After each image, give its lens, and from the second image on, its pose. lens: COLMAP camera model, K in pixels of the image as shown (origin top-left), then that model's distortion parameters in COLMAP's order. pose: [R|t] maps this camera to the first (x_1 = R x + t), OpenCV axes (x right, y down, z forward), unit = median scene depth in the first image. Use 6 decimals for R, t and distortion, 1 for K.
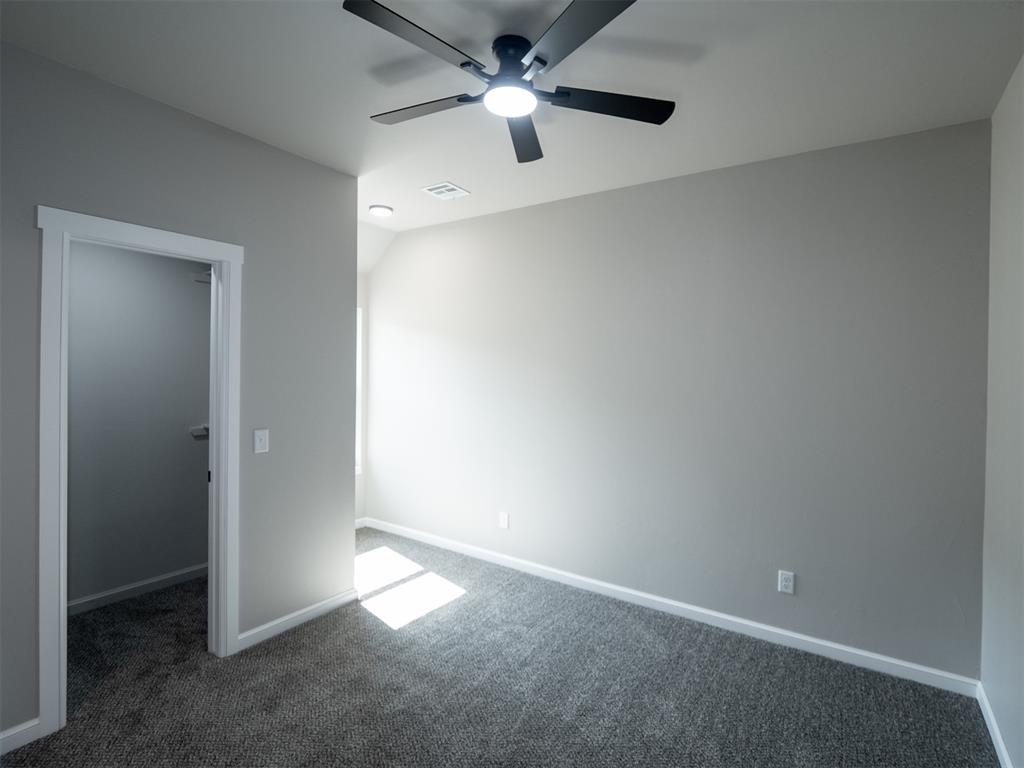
lens RADIAL K [[508.6, 0, 527.0], [0, 508.6, 371.2], [0, 0, 1]] dist [-0.001767, -0.010915]
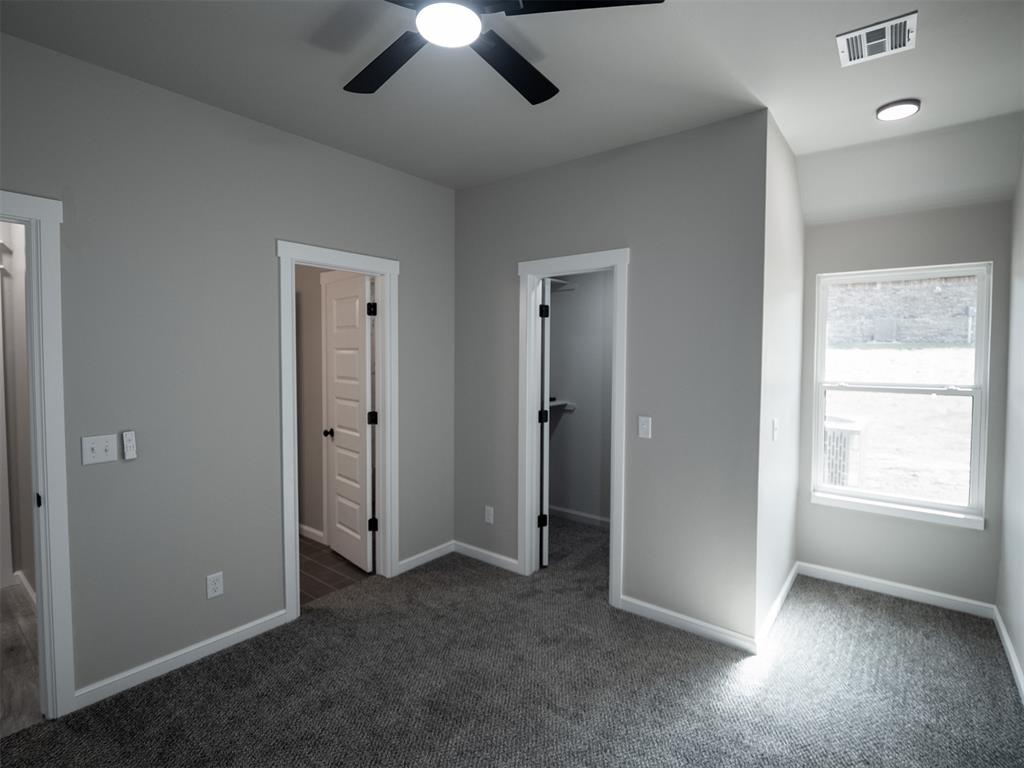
lens RADIAL K [[508.6, 0, 527.0], [0, 508.6, 371.2], [0, 0, 1]] dist [-0.001767, -0.010915]
pose [[-0.074919, 0.021595, -0.996956, 0.601490], [-0.010236, 0.999696, 0.022423, 0.001333], [0.997137, 0.011885, -0.074675, 0.926994]]
